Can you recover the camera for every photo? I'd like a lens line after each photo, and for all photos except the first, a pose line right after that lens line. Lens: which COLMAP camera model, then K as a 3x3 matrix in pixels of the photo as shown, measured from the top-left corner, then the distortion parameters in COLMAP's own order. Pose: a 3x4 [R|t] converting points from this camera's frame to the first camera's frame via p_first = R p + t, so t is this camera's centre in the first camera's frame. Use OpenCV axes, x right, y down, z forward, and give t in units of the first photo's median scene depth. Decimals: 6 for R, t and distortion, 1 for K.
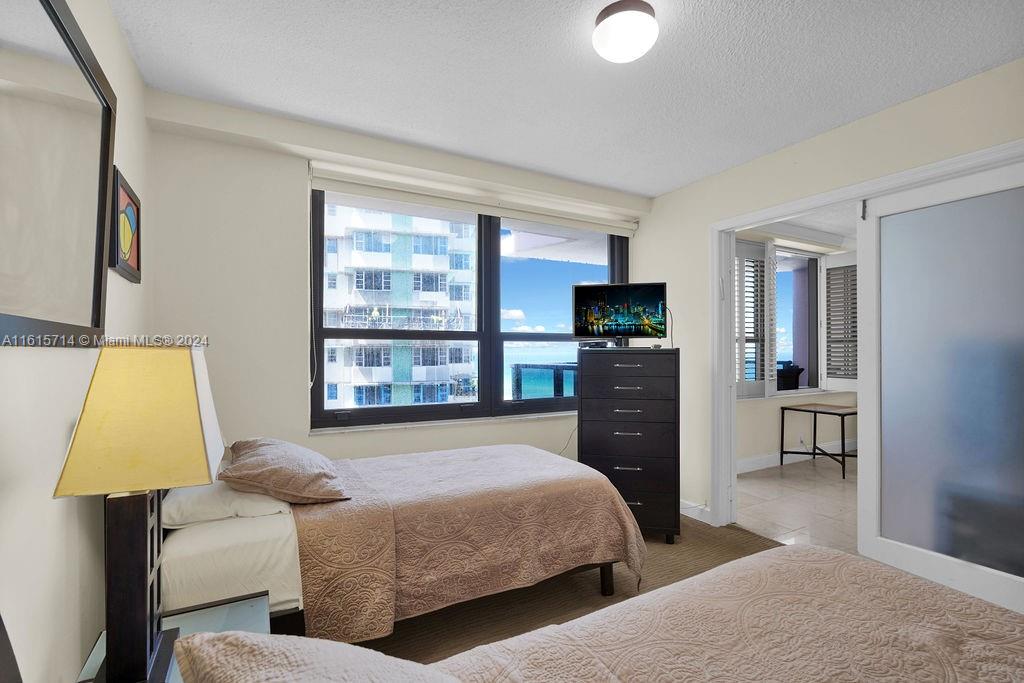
lens RADIAL K [[479.0, 0, 503.0], [0, 479.0, 344.7], [0, 0, 1]] dist [-0.031192, 0.022857]
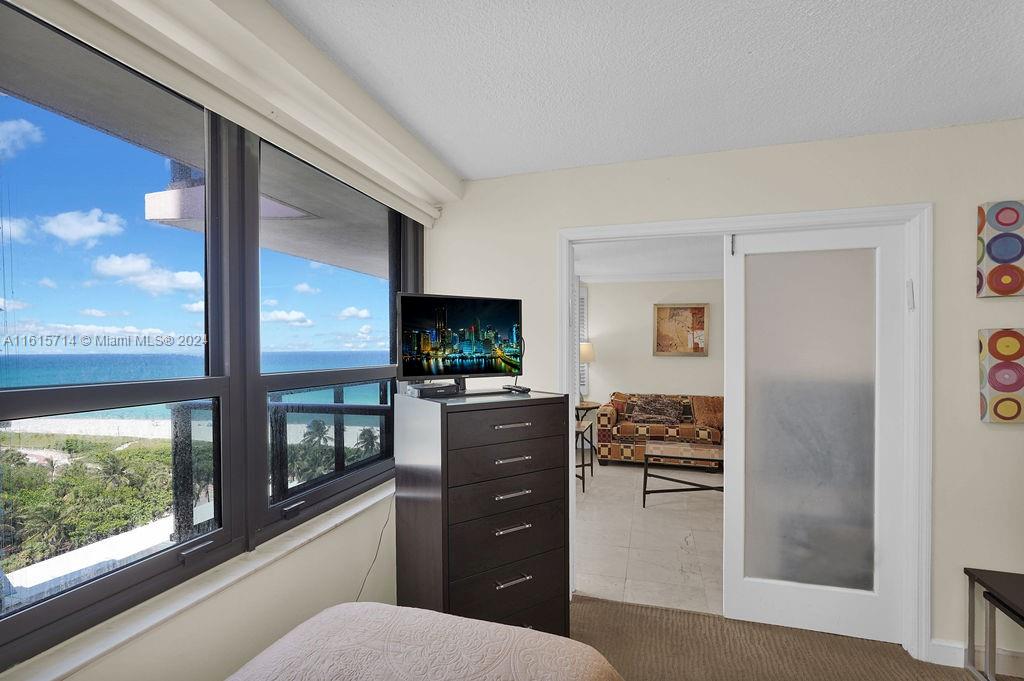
lens RADIAL K [[460.9, 0, 512.0], [0, 460.9, 340.5], [0, 0, 1]] dist [-0.022842, 0.011321]
pose [[0.703363, 0.002850, 0.710825, -0.168249], [-0.006009, 0.999980, 0.001937, -0.067193], [-0.710805, -0.005634, 0.703366, 0.502781]]
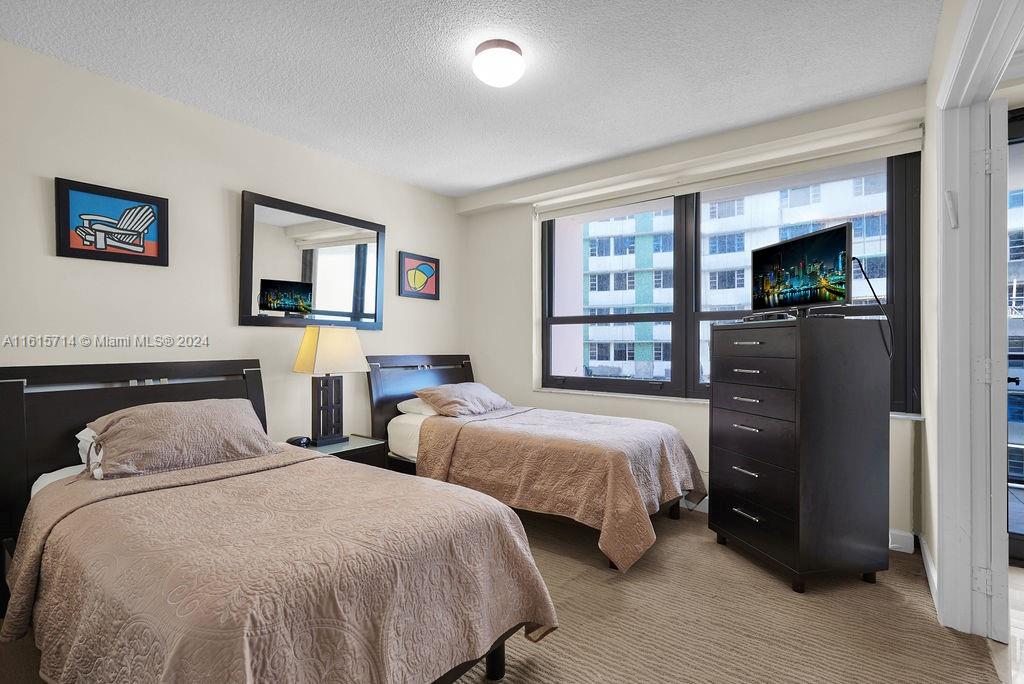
lens RADIAL K [[467.2, 0, 514.3], [0, 467.2, 343.9], [0, 0, 1]] dist [-0.016750, 0.009683]
pose [[0.424340, -0.005756, -0.905485, 0.728886], [0.010463, 0.999944, -0.001453, 0.039357], [0.905443, -0.008858, 0.424376, 0.276823]]
